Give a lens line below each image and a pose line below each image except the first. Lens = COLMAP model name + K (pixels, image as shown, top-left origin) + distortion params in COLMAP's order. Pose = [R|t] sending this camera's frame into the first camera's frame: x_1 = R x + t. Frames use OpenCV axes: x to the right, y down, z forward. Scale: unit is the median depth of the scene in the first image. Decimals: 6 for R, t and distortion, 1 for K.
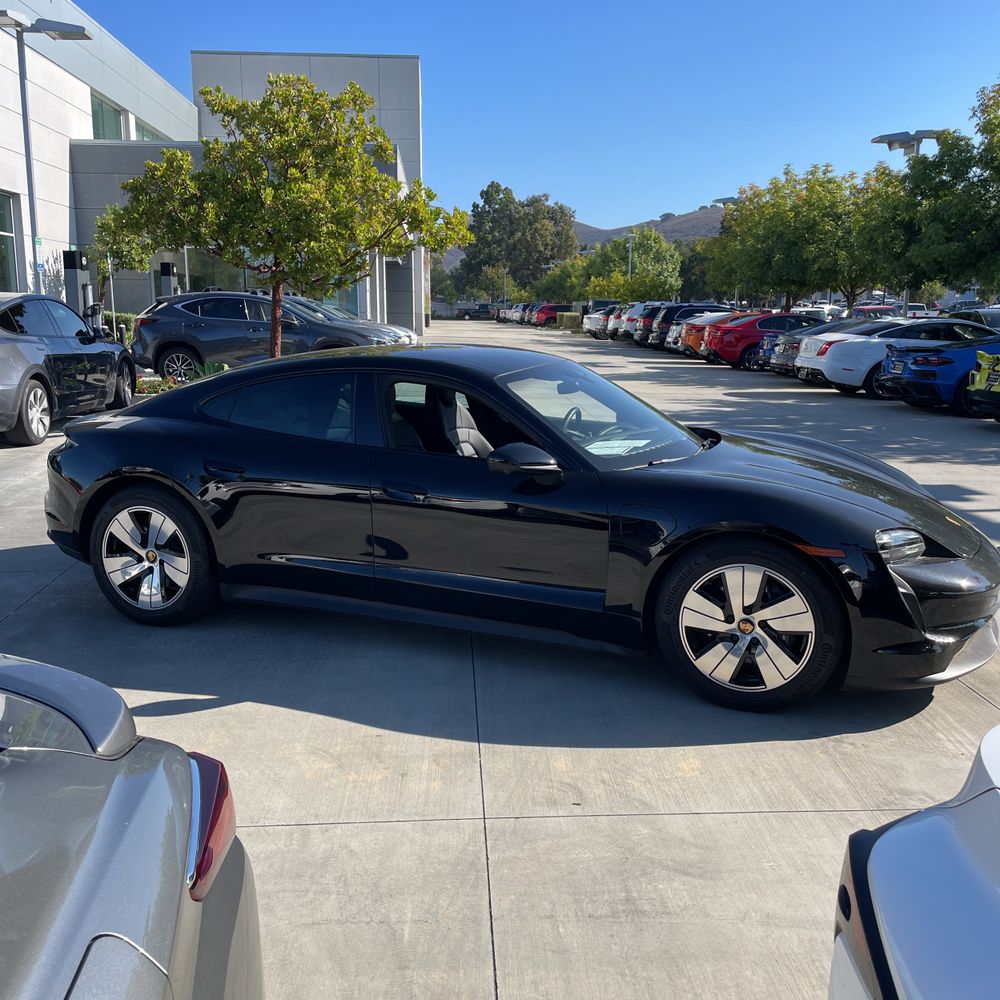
lens RADIAL K [[1022.0, 0, 513.1], [0, 1022.0, 476.2], [0, 0, 1]] dist [0.019120, 0.000000]
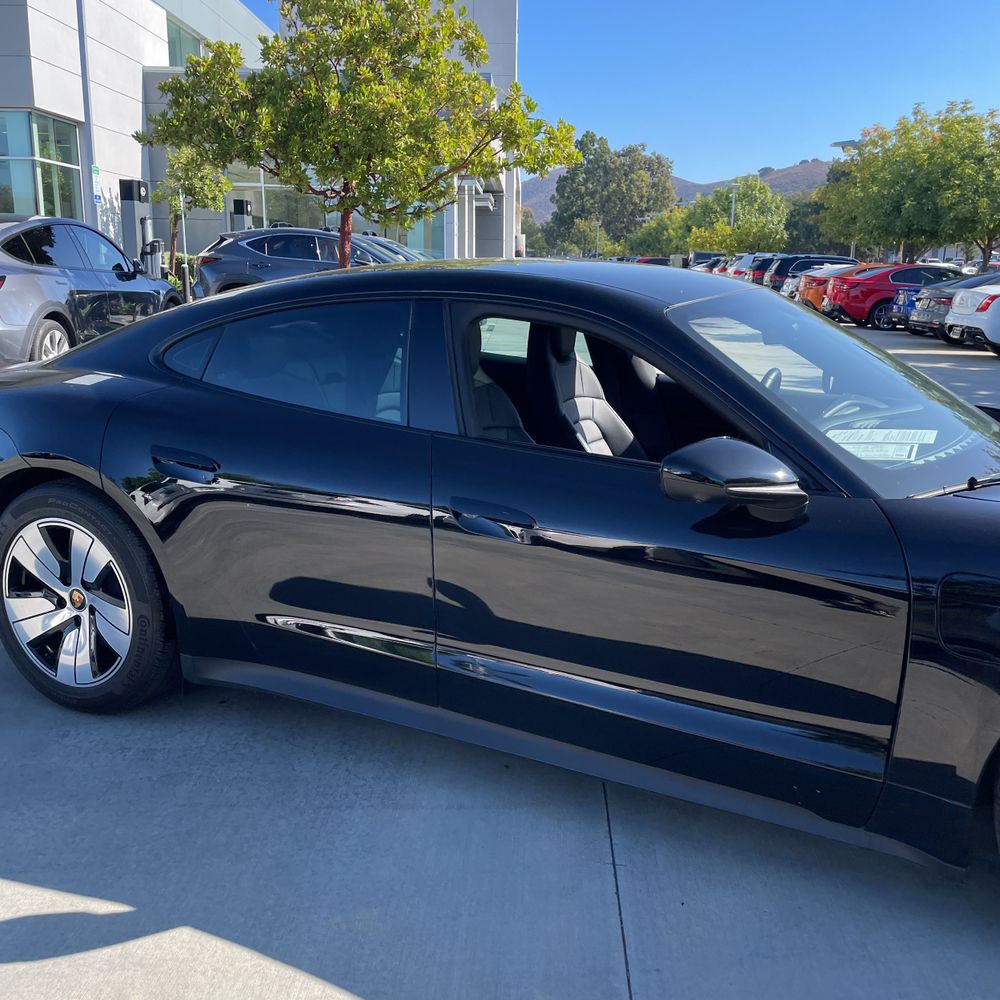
lens RADIAL K [[1022.0, 0, 531.1], [0, 1022.0, 490.3], [0, 0, 1]] dist [0.019120, 0.000000]
pose [[0.997514, 0.029443, -0.064028, -0.019083], [-0.025869, 0.998098, 0.055955, -0.011359], [0.065554, -0.054160, 0.996378, 0.169799]]
